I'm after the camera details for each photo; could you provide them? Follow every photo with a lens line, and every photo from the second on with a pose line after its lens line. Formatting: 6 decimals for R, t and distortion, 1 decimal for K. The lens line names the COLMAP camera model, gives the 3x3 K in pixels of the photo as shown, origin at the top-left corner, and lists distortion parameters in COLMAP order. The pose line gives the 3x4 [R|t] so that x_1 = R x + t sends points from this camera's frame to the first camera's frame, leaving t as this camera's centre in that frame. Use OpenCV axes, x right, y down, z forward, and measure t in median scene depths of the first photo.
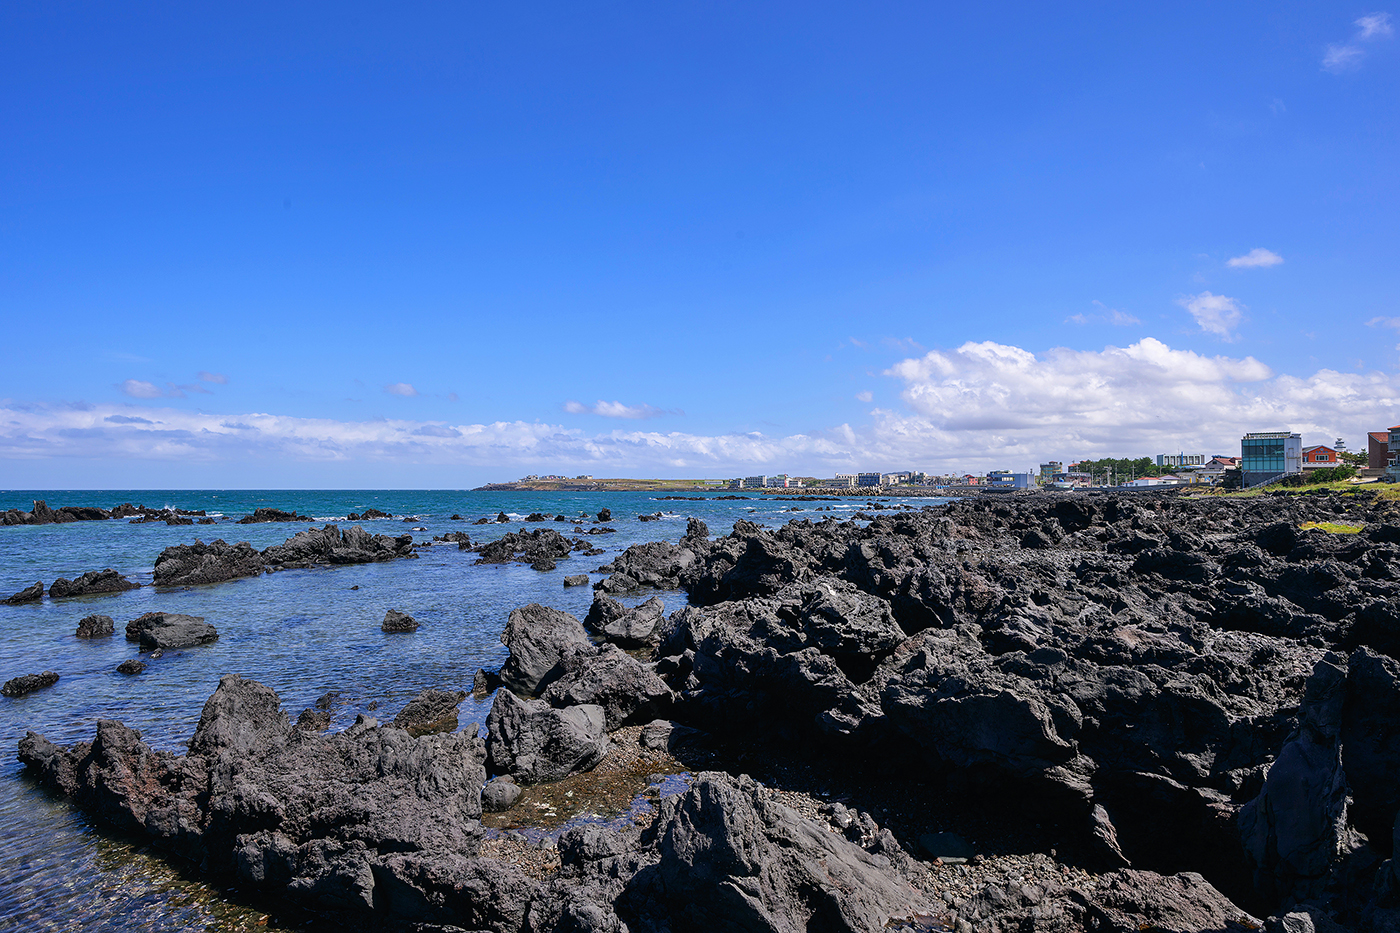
lens RADIAL K [[791.6, 0, 700.0], [0, 791.6, 466.5], [0, 0, 1]] dist [-0.000624, 0.002570]
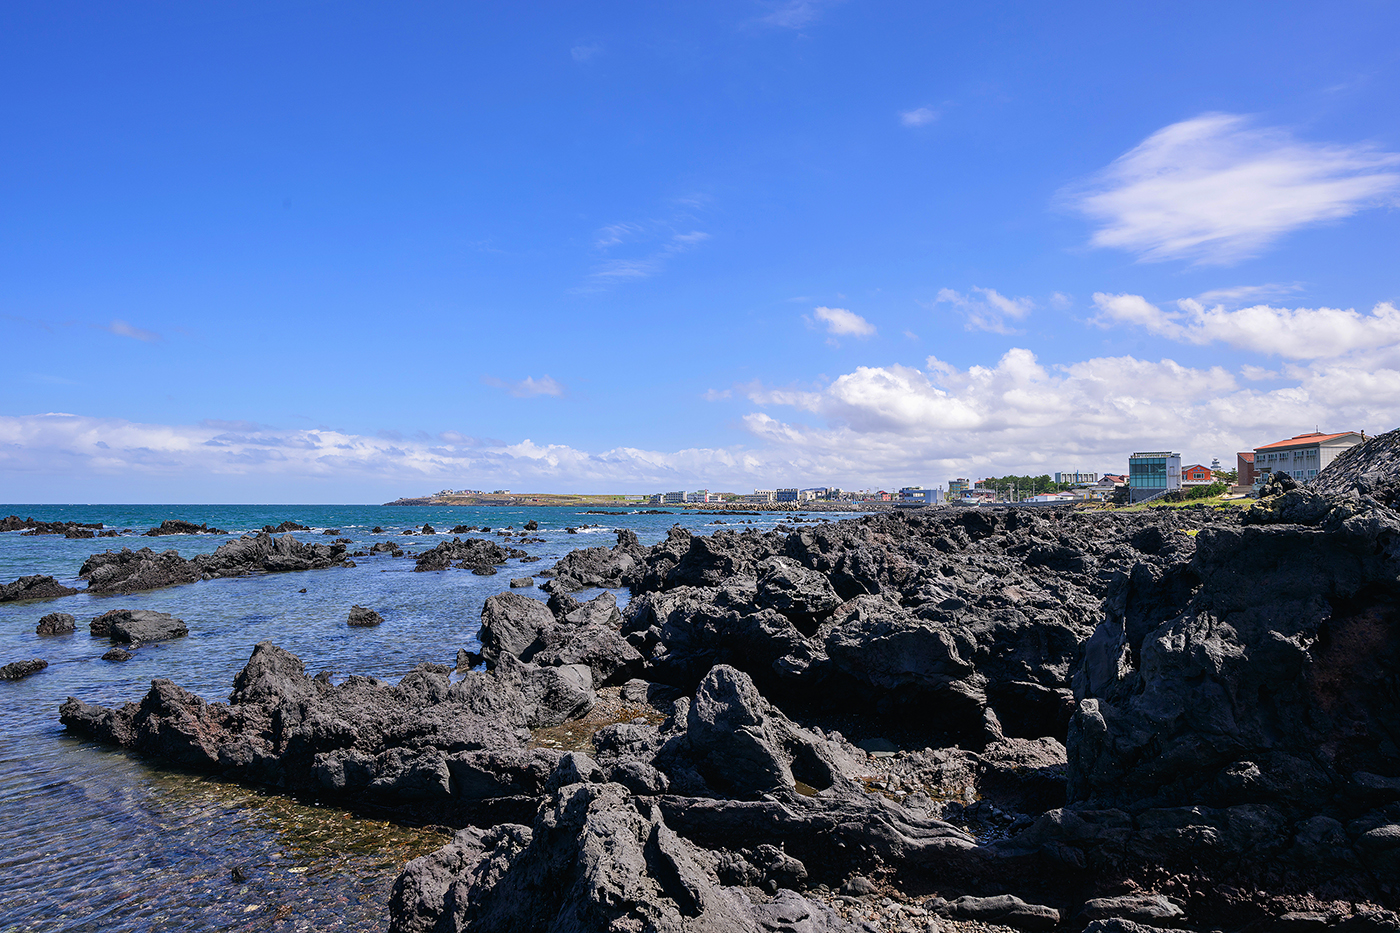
lens RADIAL K [[791.6, 0, 700.0], [0, 791.6, 466.5], [0, 0, 1]] dist [-0.000624, 0.002570]
pose [[0.994848, 0.007121, 0.101123, -0.085694], [-0.005118, 0.999786, -0.020052, 0.030332], [-0.101244, 0.019431, 0.994672, -0.205136]]
